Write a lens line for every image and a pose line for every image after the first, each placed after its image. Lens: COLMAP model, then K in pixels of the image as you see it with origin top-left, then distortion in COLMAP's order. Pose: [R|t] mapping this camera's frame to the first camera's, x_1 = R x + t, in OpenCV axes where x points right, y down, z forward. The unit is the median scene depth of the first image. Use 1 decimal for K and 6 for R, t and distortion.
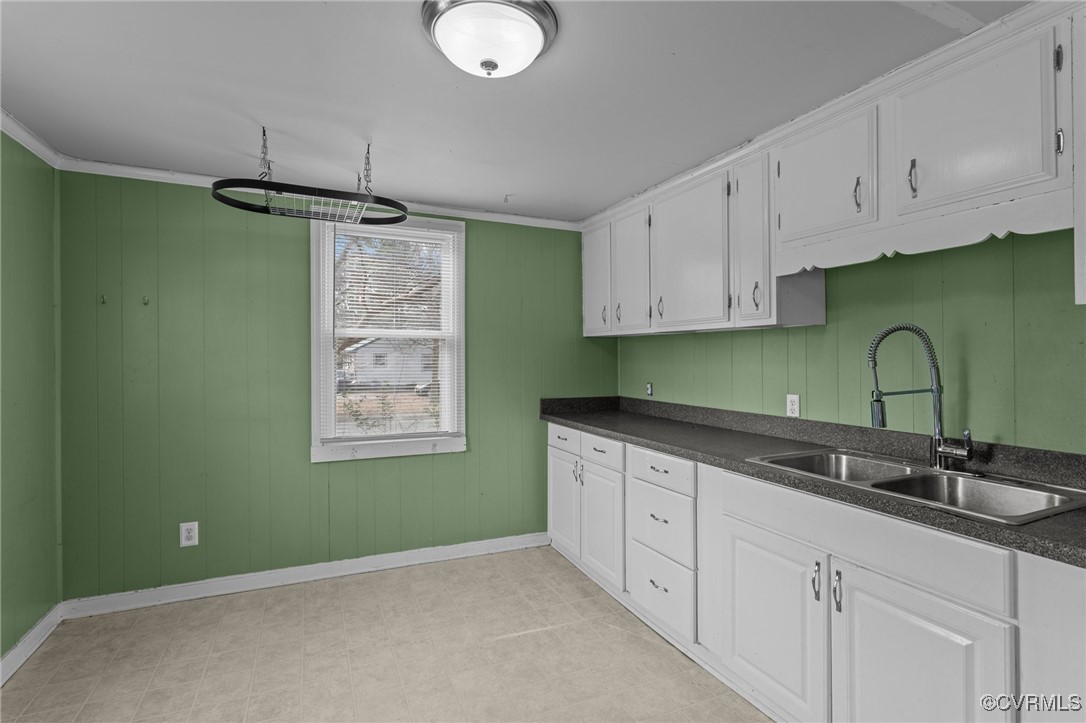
lens RADIAL K [[521.8, 0, 542.3], [0, 521.8, 368.6], [0, 0, 1]] dist [0.000376, 0.000761]
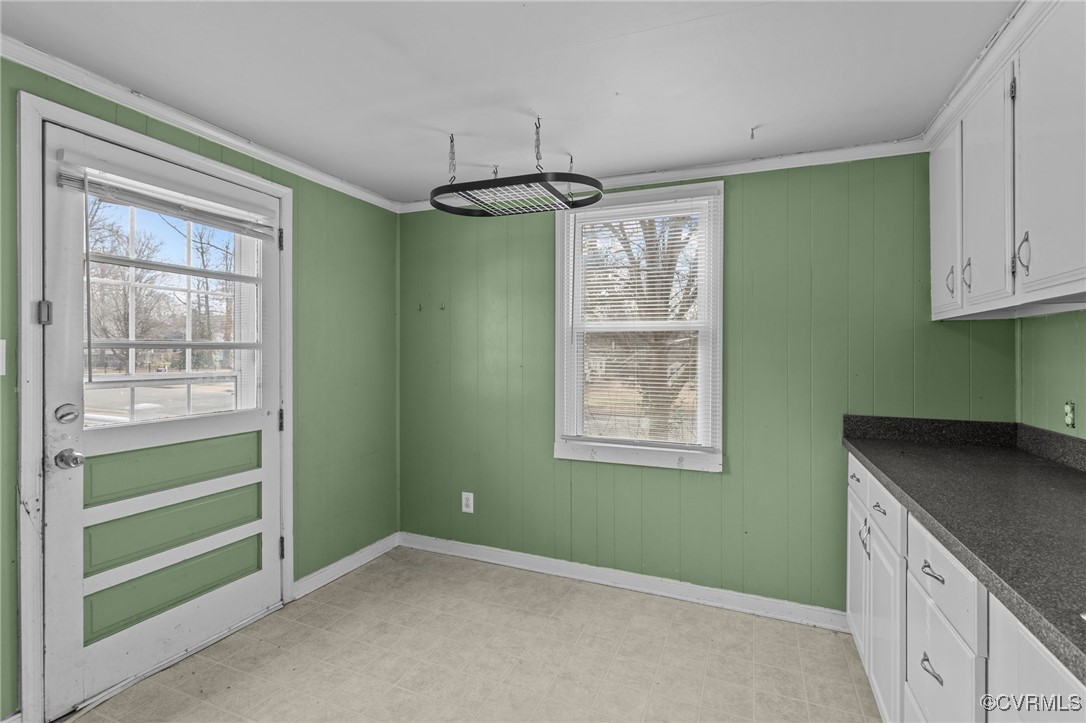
lens RADIAL K [[516.7, 0, 539.3], [0, 516.7, 366.6], [0, 0, 1]] dist [-0.000567, 0.000558]
pose [[0.676667, 0.019719, -0.736025, 0.260611], [-0.023666, 0.999707, 0.005027, 0.001145], [0.735909, 0.014017, 0.676936, 0.297944]]
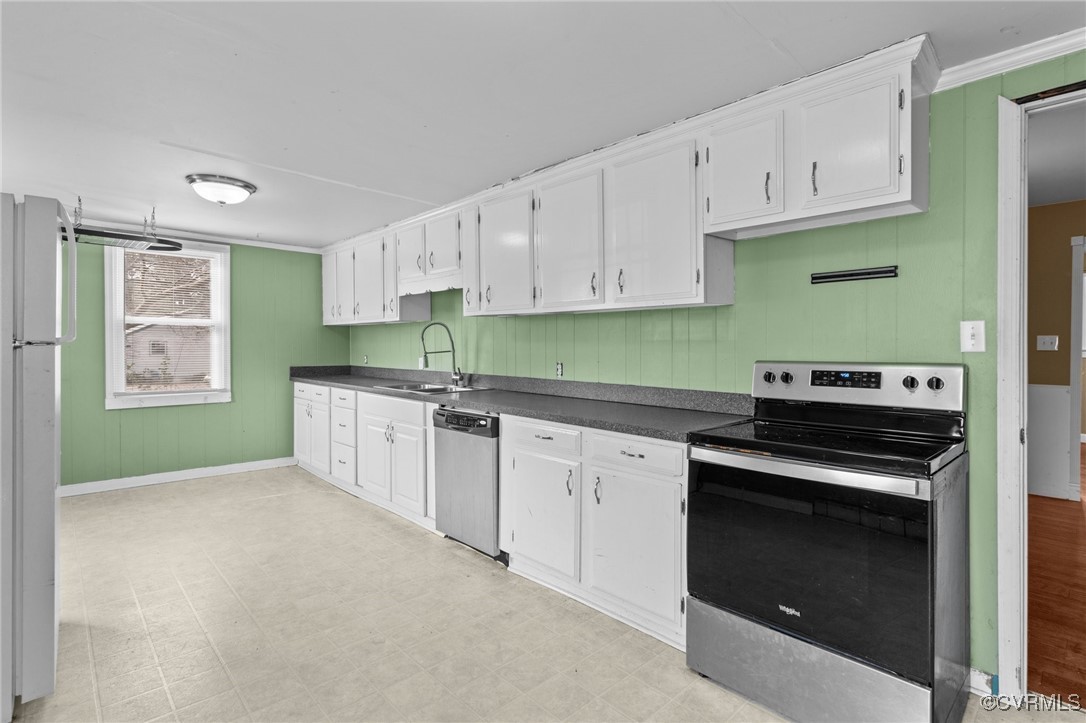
lens RADIAL K [[520.9, 0, 540.7], [0, 520.9, 356.0], [0, 0, 1]] dist [-0.001344, -0.000045]
pose [[0.945739, -0.002219, 0.324920, 0.222733], [0.003516, 0.999988, -0.003405, 0.041700], [-0.324909, 0.004362, 0.945735, -0.736680]]
